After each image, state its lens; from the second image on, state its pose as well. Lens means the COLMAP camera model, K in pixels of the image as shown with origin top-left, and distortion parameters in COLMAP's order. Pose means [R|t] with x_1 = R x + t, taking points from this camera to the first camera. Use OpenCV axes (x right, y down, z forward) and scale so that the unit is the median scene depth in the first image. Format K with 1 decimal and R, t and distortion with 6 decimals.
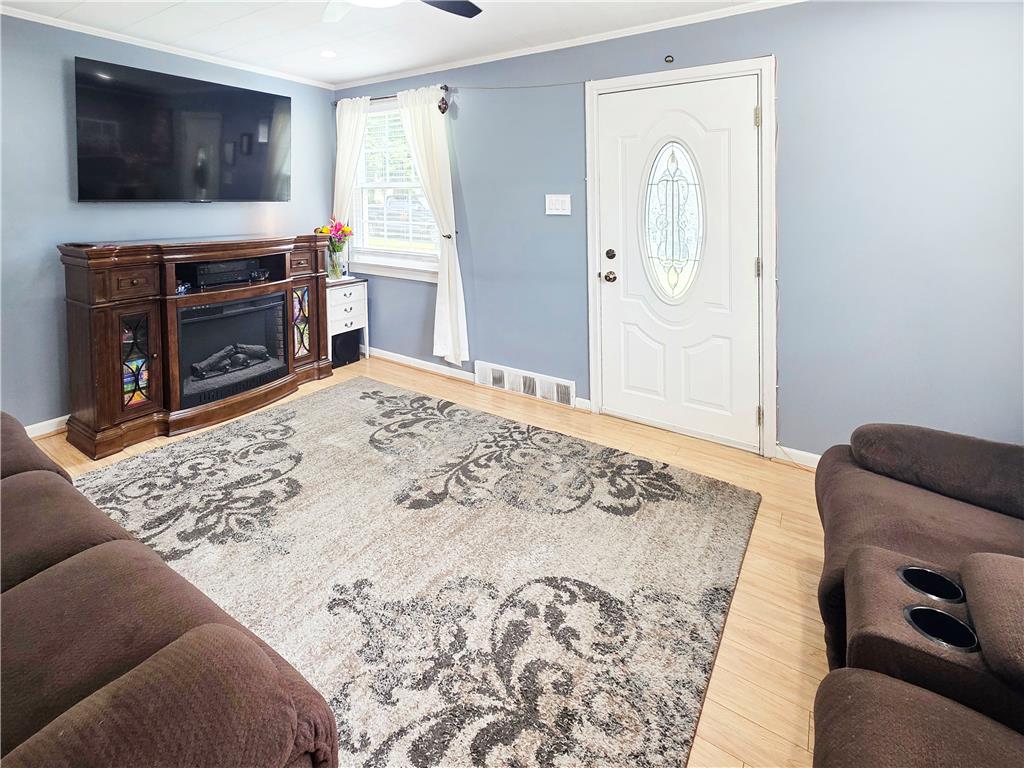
lens RADIAL K [[458.1, 0, 512.0], [0, 458.1, 384.0], [0, 0, 1]] dist [0.000186, -0.000013]
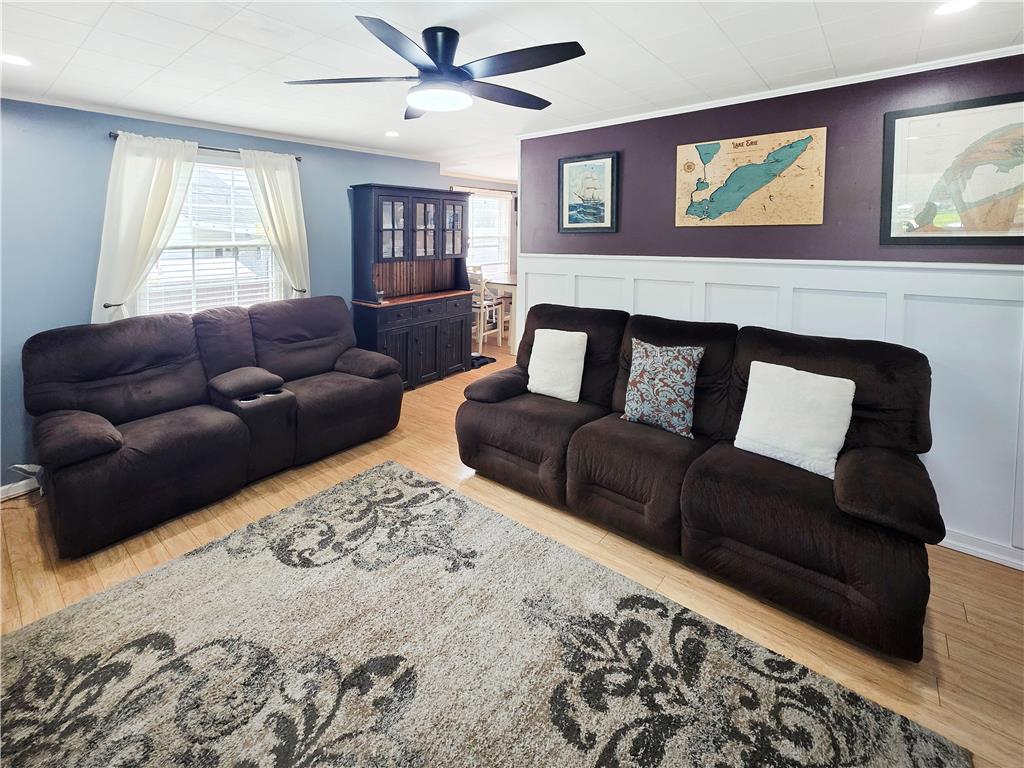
lens RADIAL K [[458.1, 0, 512.0], [0, 458.1, 384.0], [0, 0, 1]] dist [0.000186, -0.000013]
pose [[-0.990172, -0.038305, 0.134505, -0.617332], [0.056401, 0.770712, 0.634683, -0.710237], [-0.127976, 0.636032, -0.760977, 1.565374]]
